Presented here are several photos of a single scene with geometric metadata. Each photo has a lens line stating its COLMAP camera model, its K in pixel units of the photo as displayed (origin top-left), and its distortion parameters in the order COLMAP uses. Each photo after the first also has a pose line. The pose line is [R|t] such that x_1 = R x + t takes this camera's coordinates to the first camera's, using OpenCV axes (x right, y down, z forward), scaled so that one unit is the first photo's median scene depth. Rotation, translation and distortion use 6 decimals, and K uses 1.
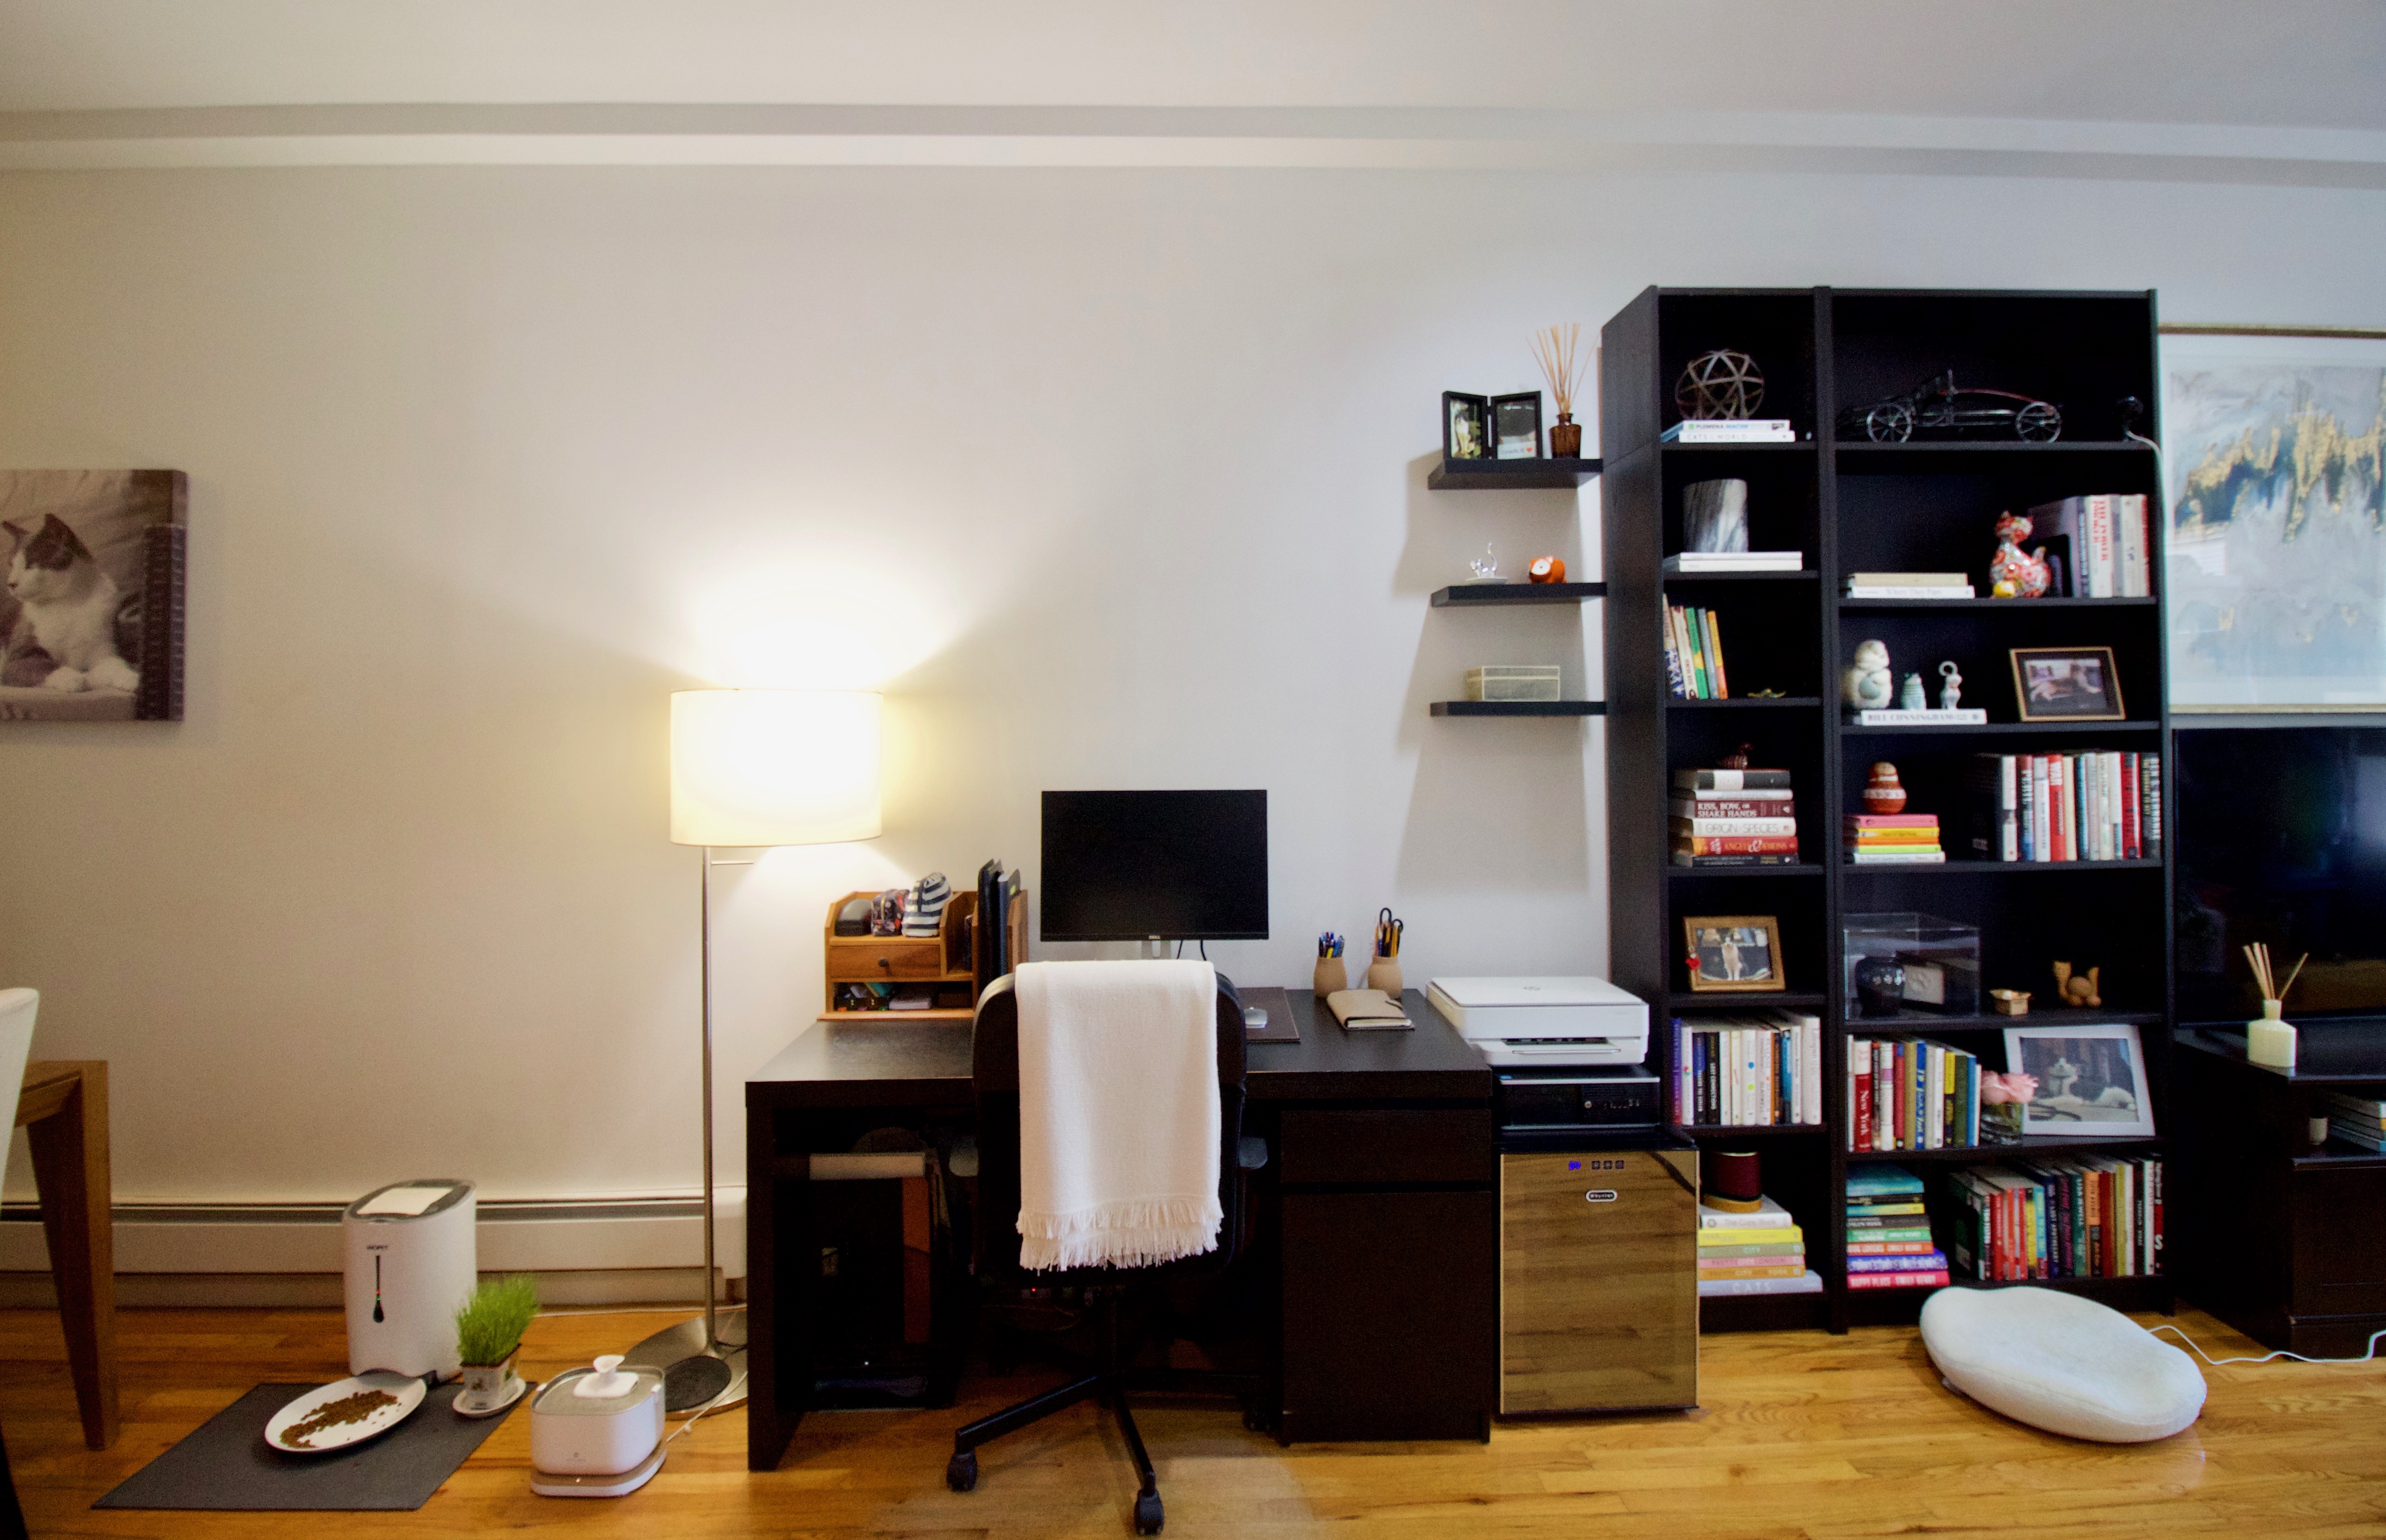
lens RADIAL K [[1132.8, 0, 1197.7], [0, 1132.8, 709.5], [0, 0, 1]] dist [-0.001439, -0.013144]
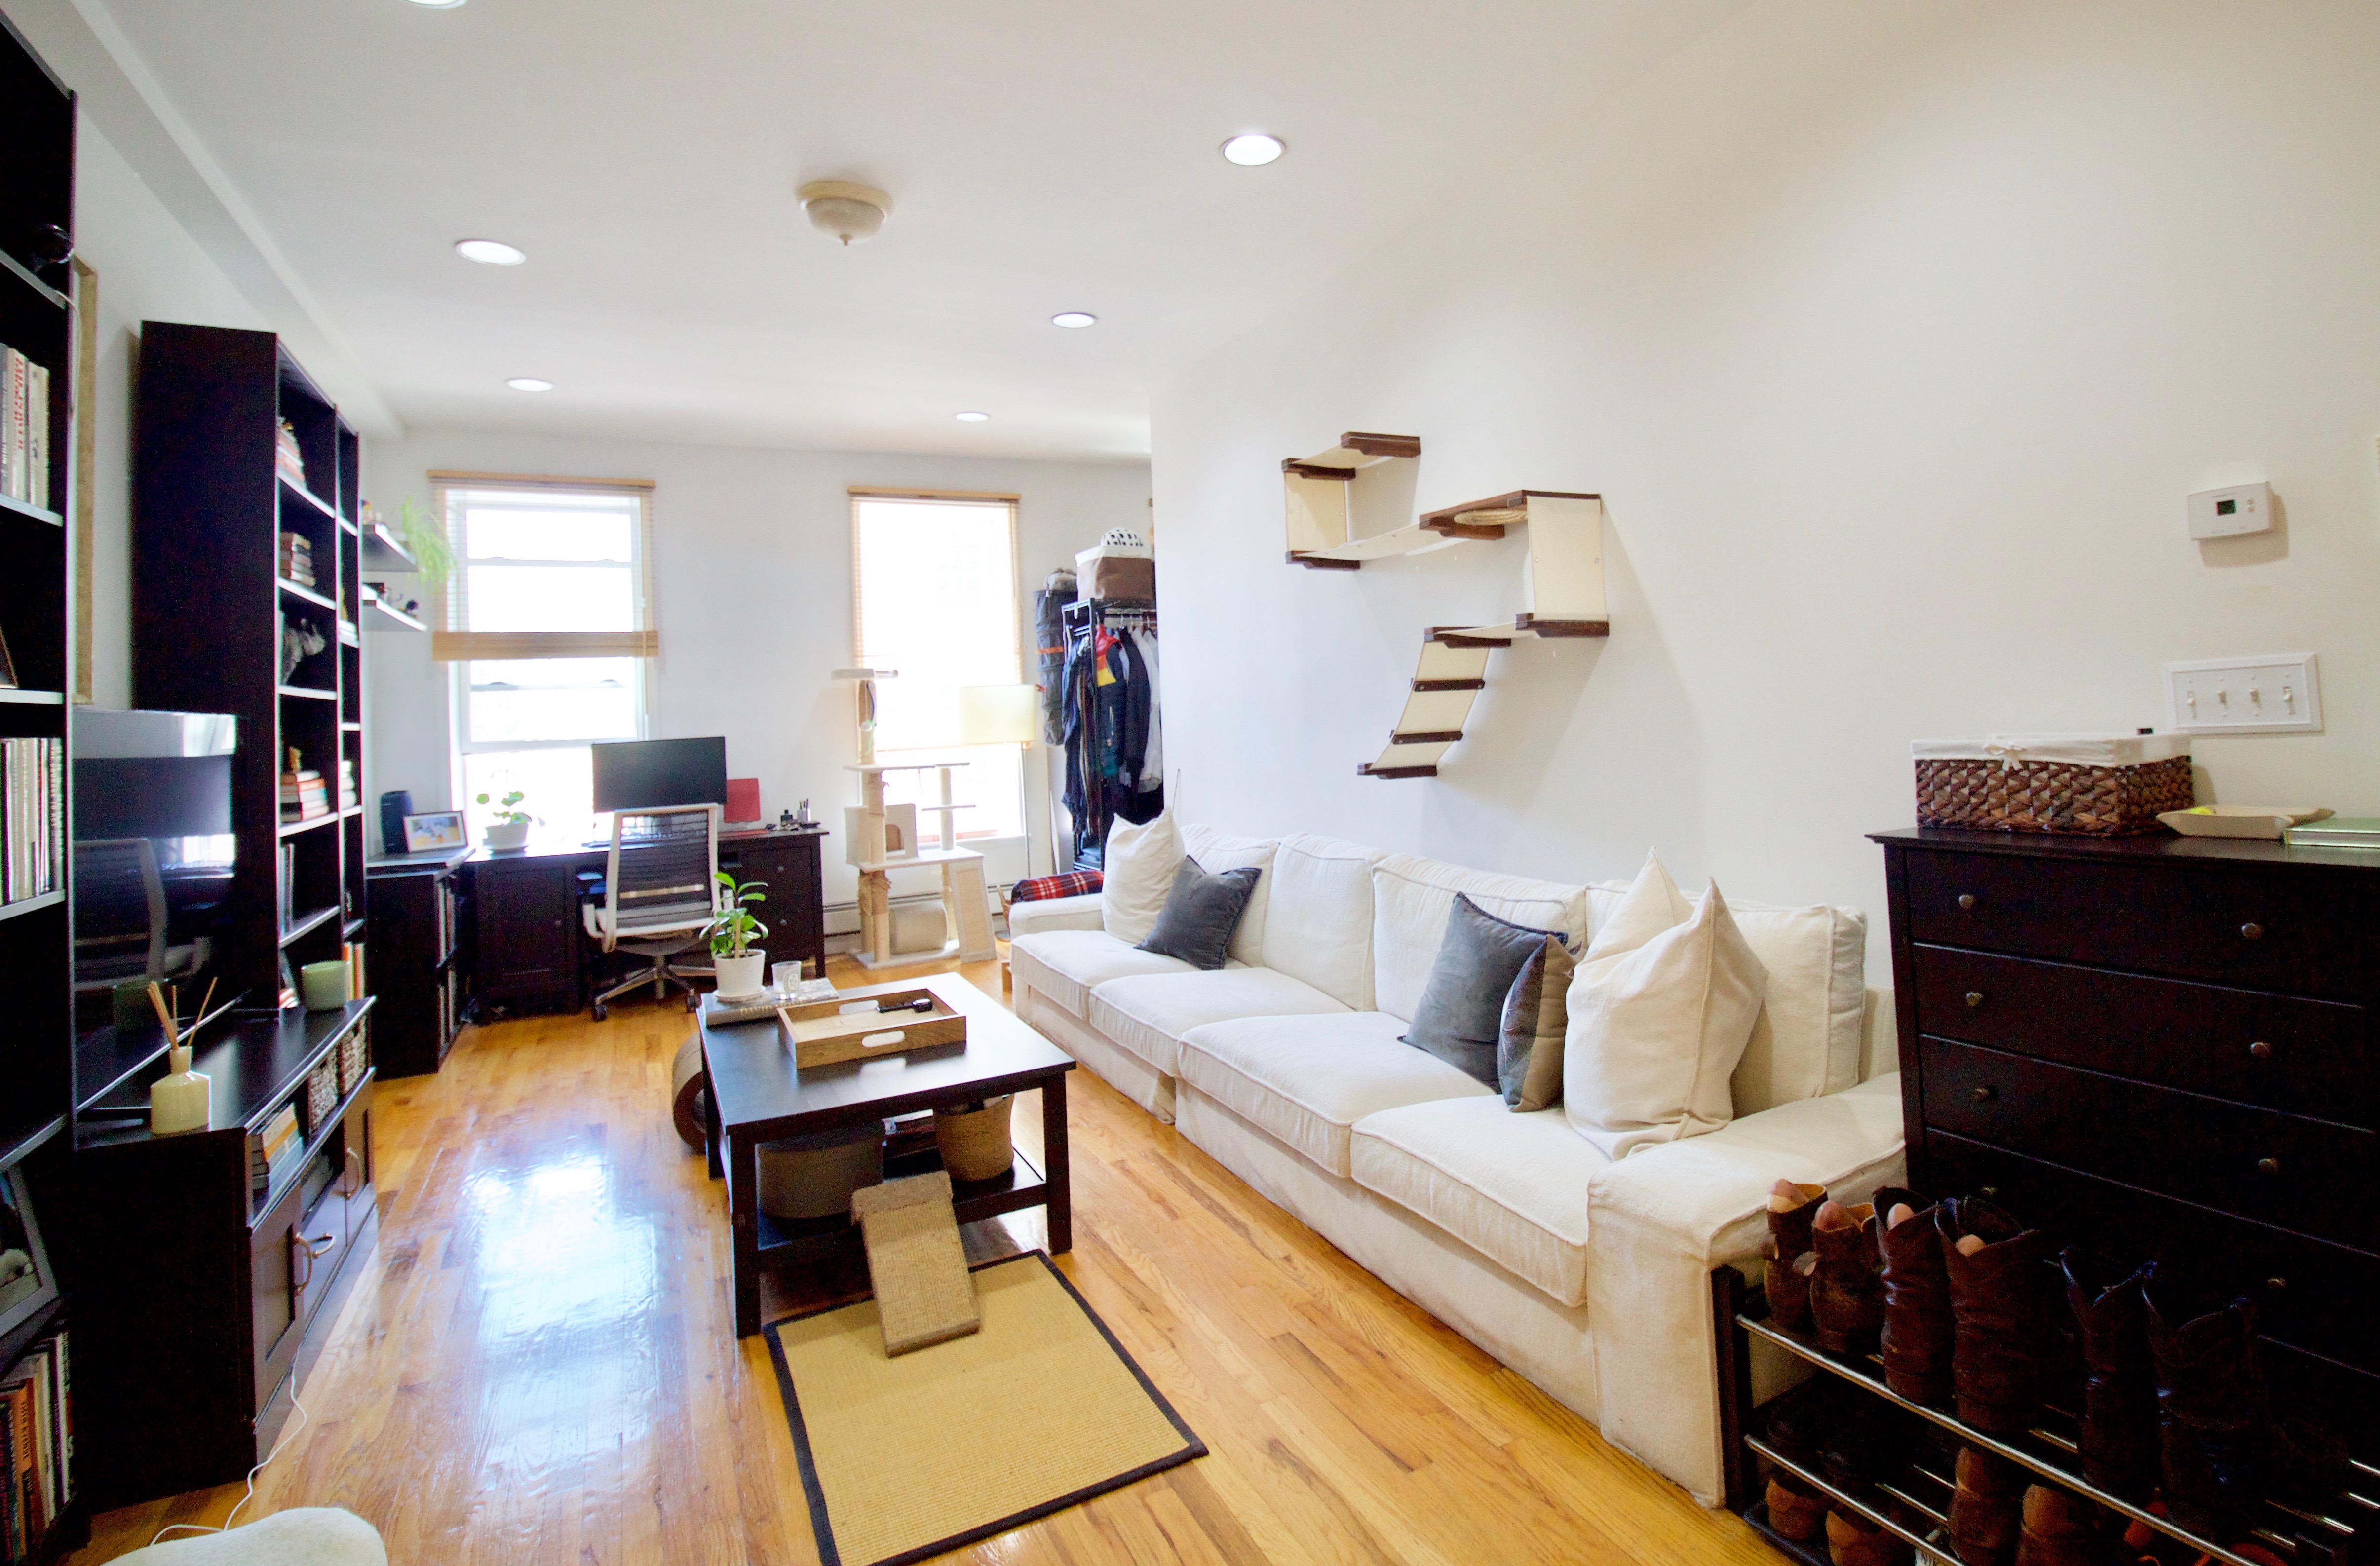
lens RADIAL K [[1183.3, 0, 1281.5], [0, 1183.3, 672.5], [0, 0, 1]] dist [0.003479, -0.016208]
pose [[-0.453143, 0.057755, 0.889565, -0.134616], [0.031309, 0.998314, -0.048867, 0.055551], [-0.890888, 0.005707, -0.454188, 0.634808]]
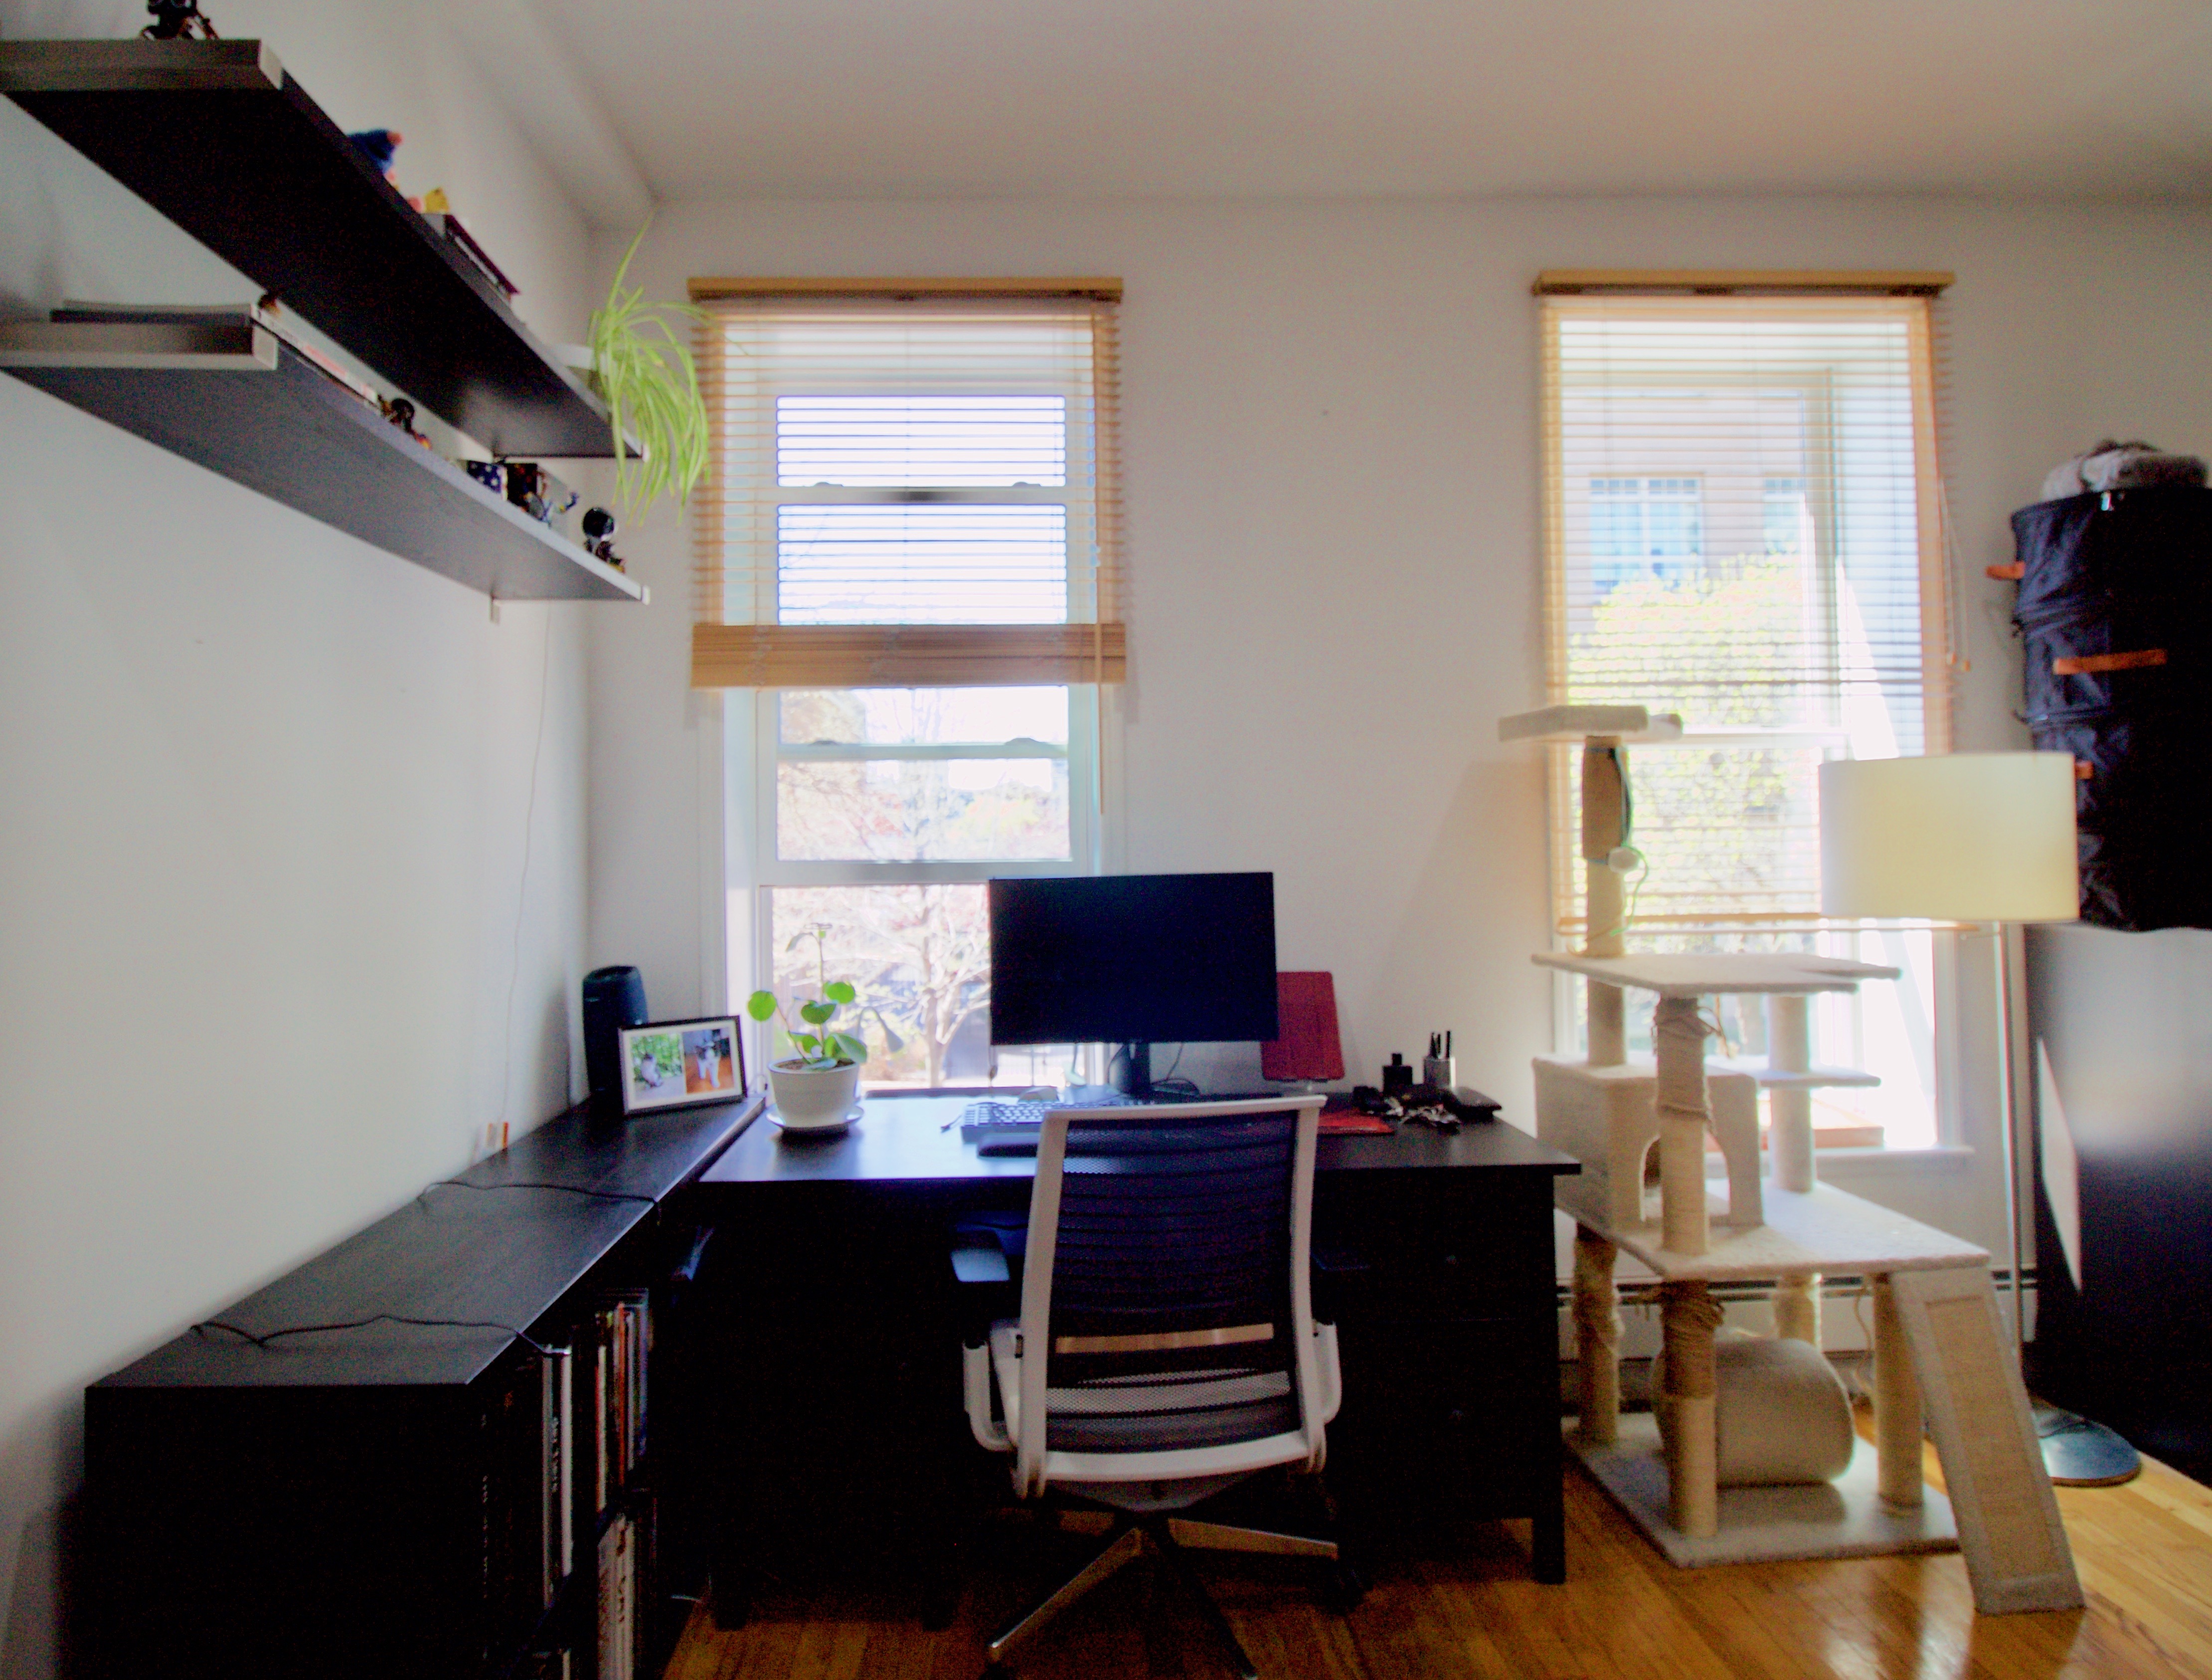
lens RADIAL K [[1201.5, 0, 1058.3], [0, 1201.5, 798.4], [0, 0, 1]] dist [0.000631, -0.013463]
pose [[0.002290, 0.042586, 0.999090, 1.499384], [-0.006968, 0.999069, -0.042569, 0.015209], [-0.999973, -0.006864, 0.002585, 0.725401]]
